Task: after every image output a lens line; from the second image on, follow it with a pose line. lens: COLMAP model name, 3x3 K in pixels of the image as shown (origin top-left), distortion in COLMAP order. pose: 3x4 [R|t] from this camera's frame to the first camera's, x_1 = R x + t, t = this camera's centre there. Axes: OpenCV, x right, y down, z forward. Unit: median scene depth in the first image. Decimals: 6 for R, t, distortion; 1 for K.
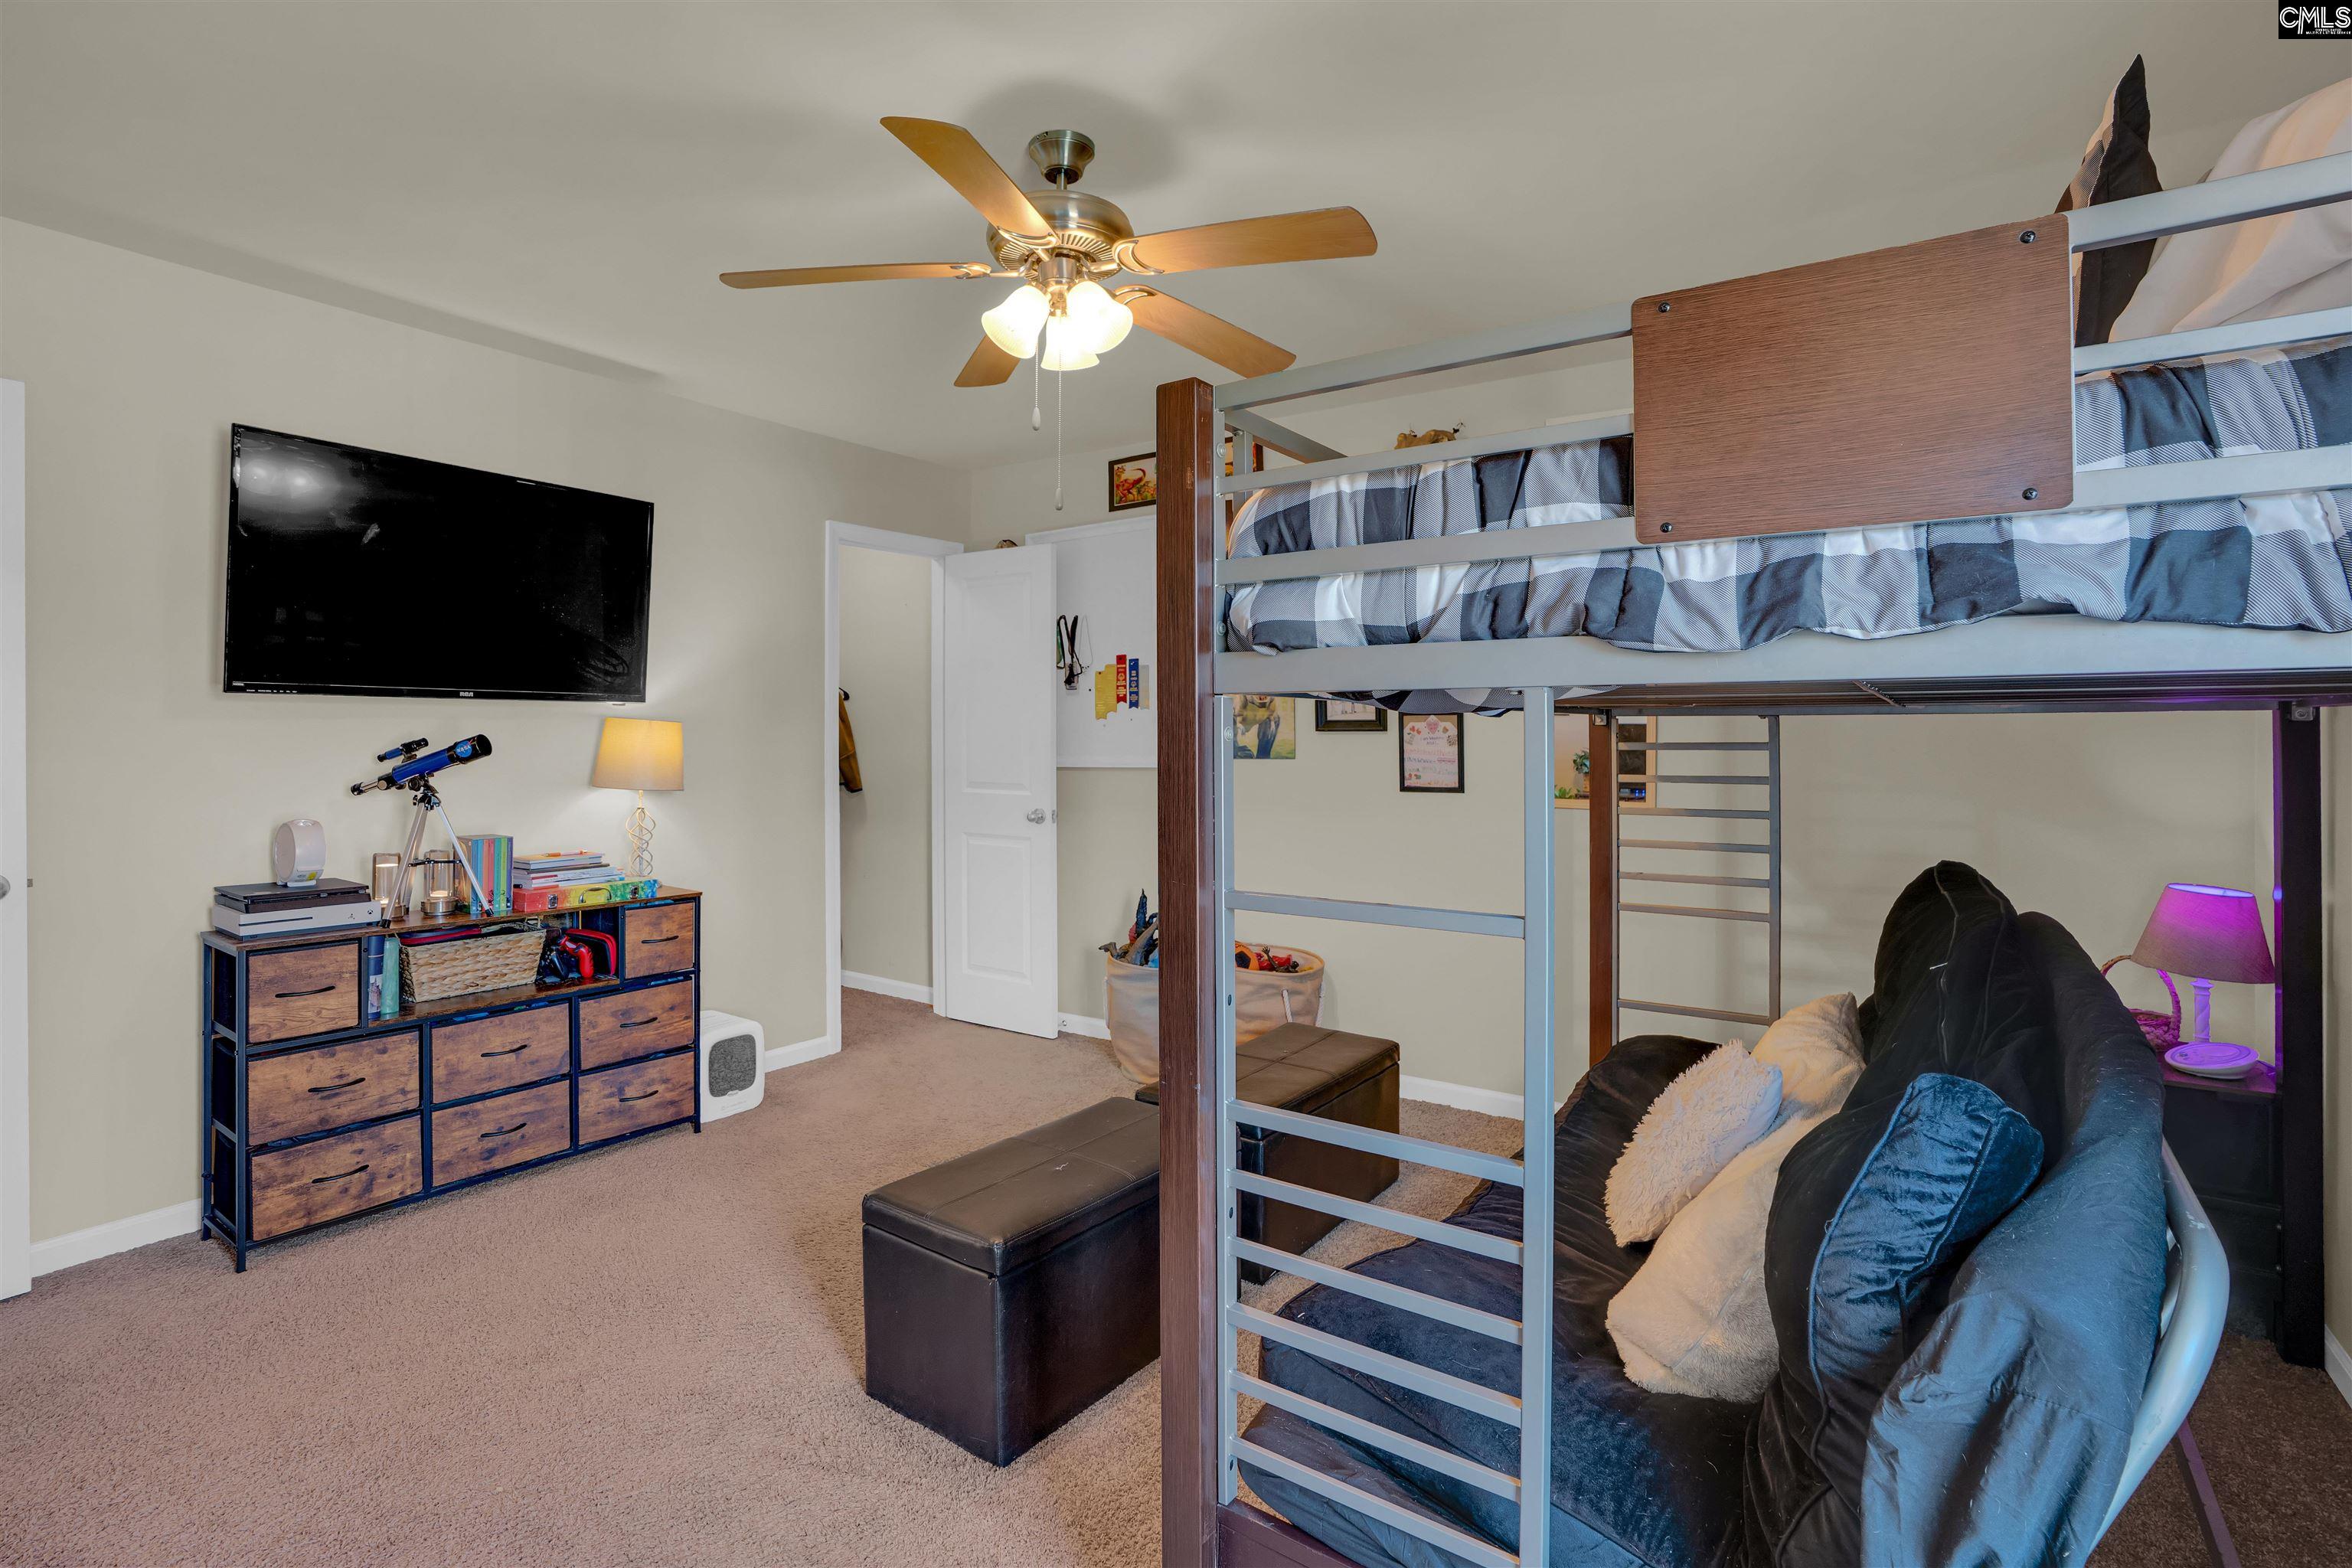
lens RADIAL K [[1101.9, 0, 1178.6], [0, 1101.9, 729.5], [0, 0, 1]] dist [-0.001655, 0.000077]
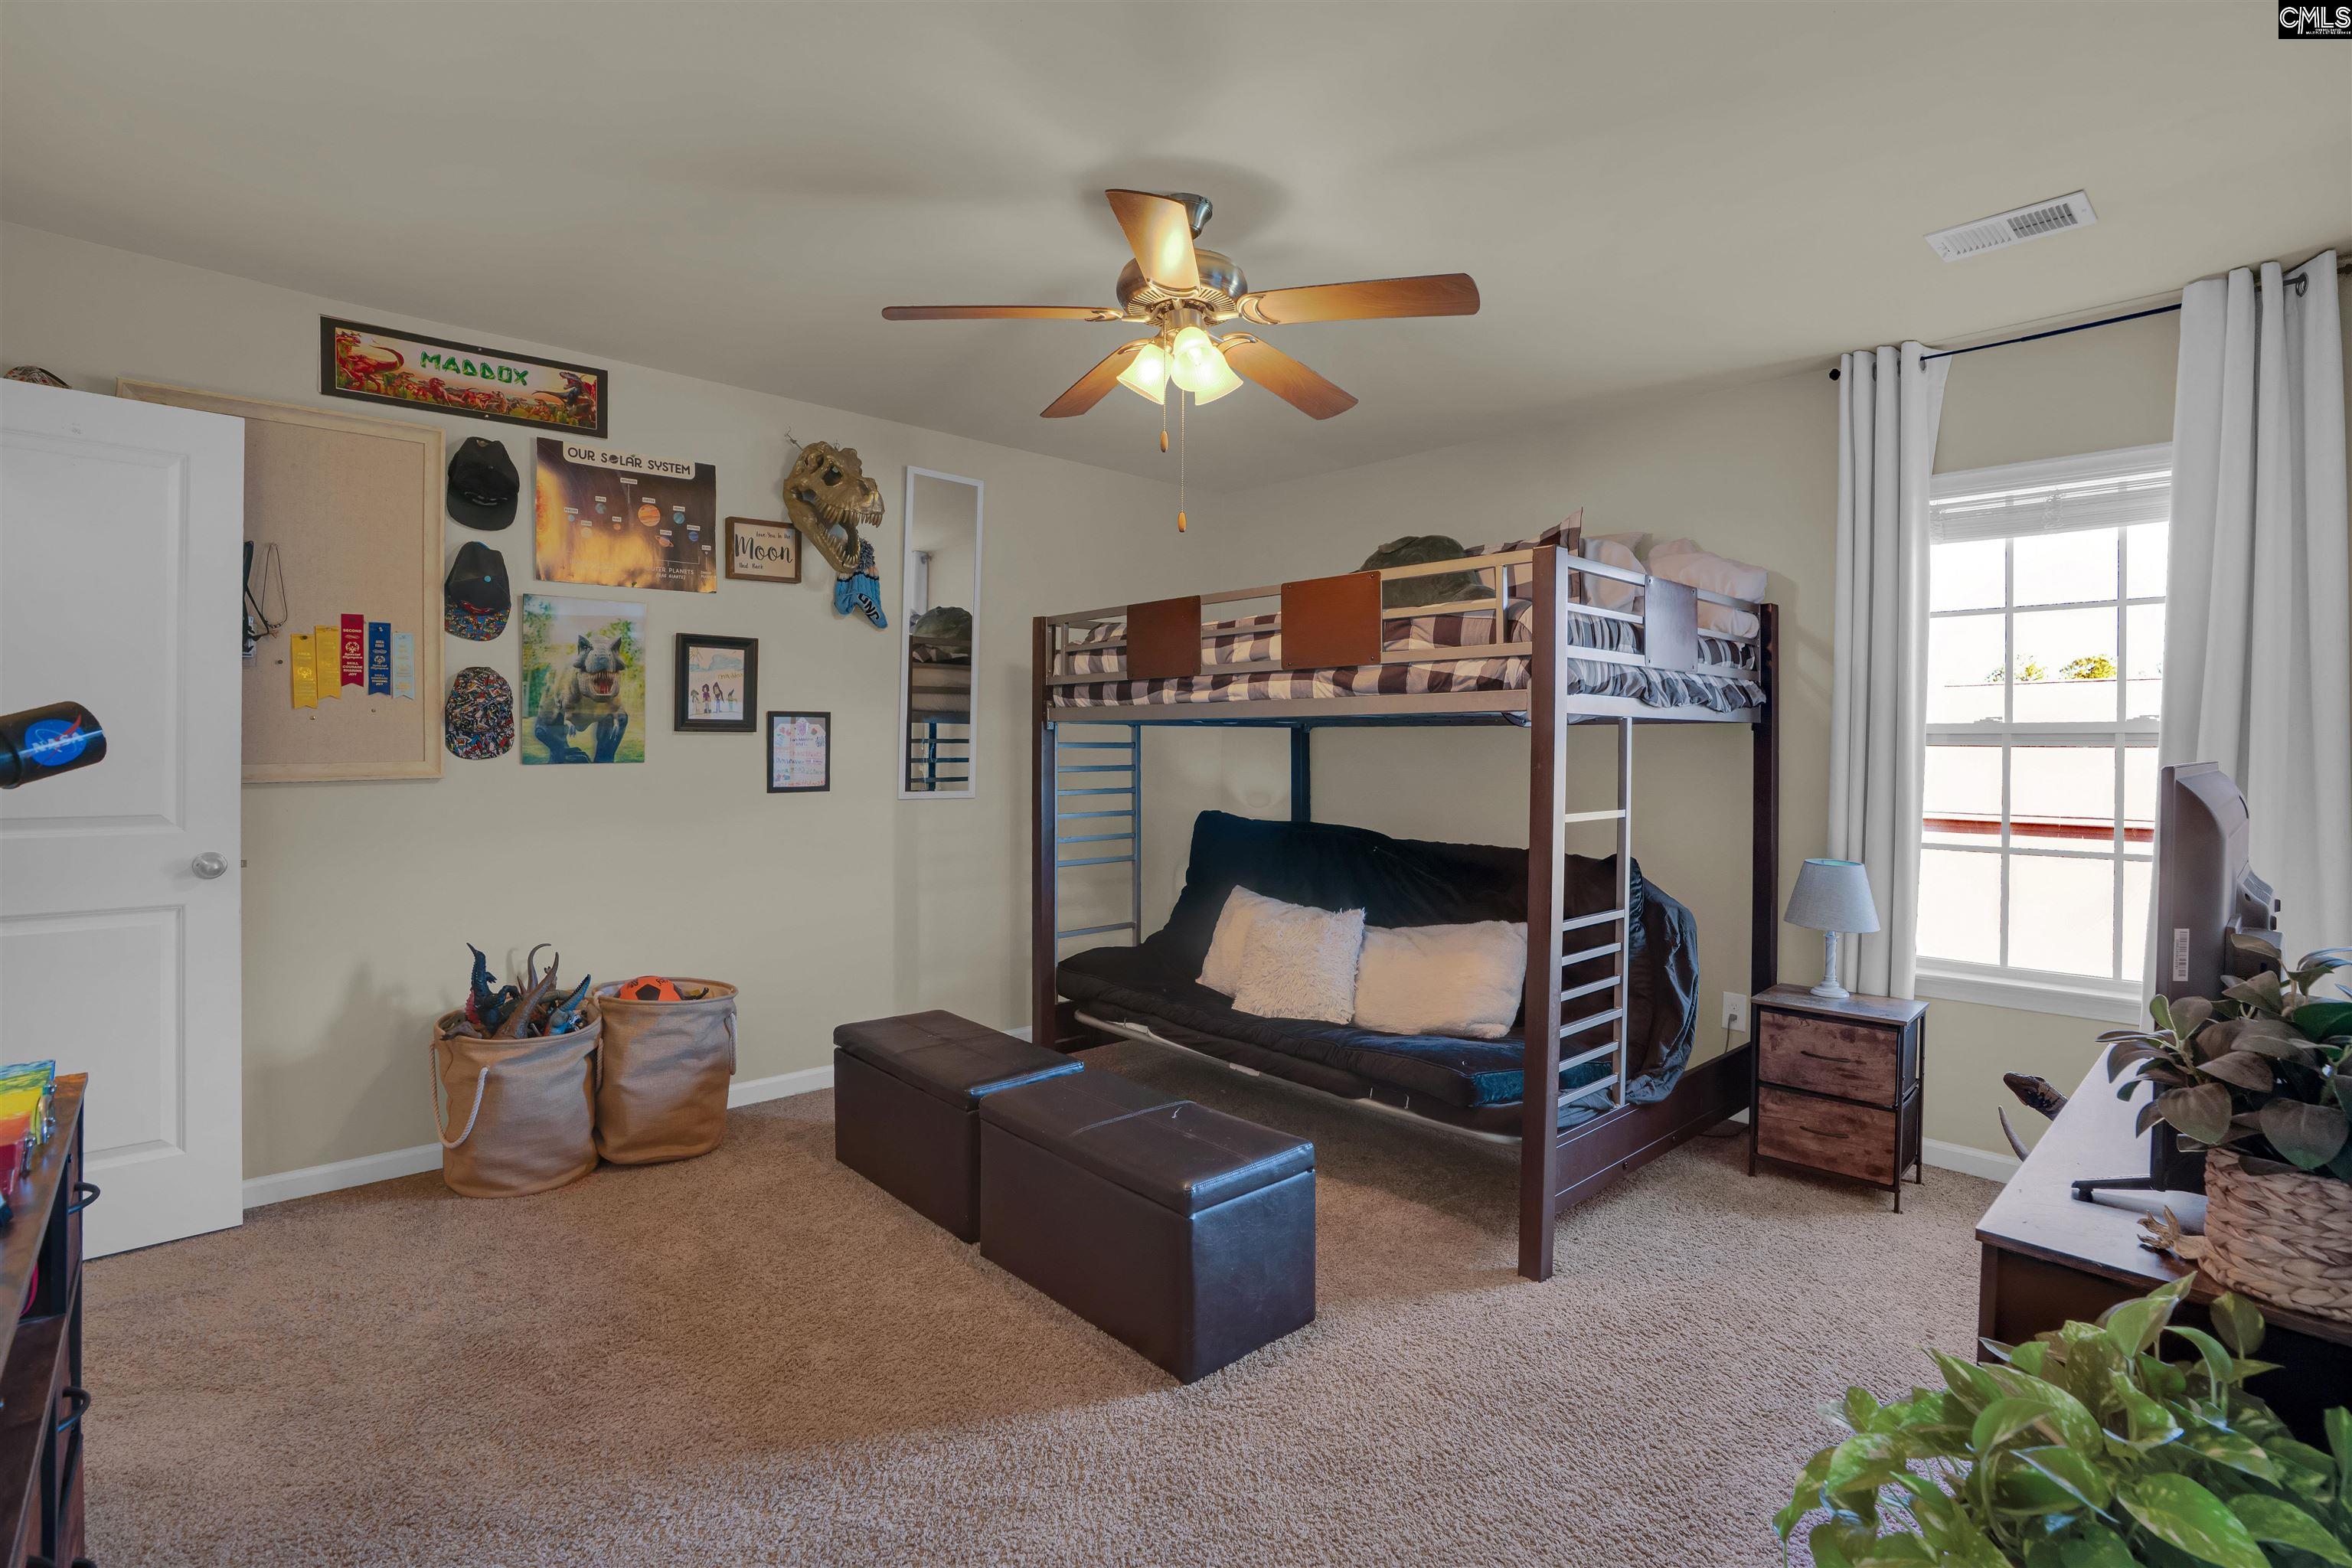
lens RADIAL K [[1112.5, 0, 1167.0], [0, 1112.5, 764.3], [0, 0, 1]] dist [-0.027853, 0.000520]
pose [[0.231761, -0.018078, 0.972605, -0.658401], [-0.010071, 0.999729, 0.020982, 0.005411], [-0.972721, -0.014658, 0.231516, 0.400113]]
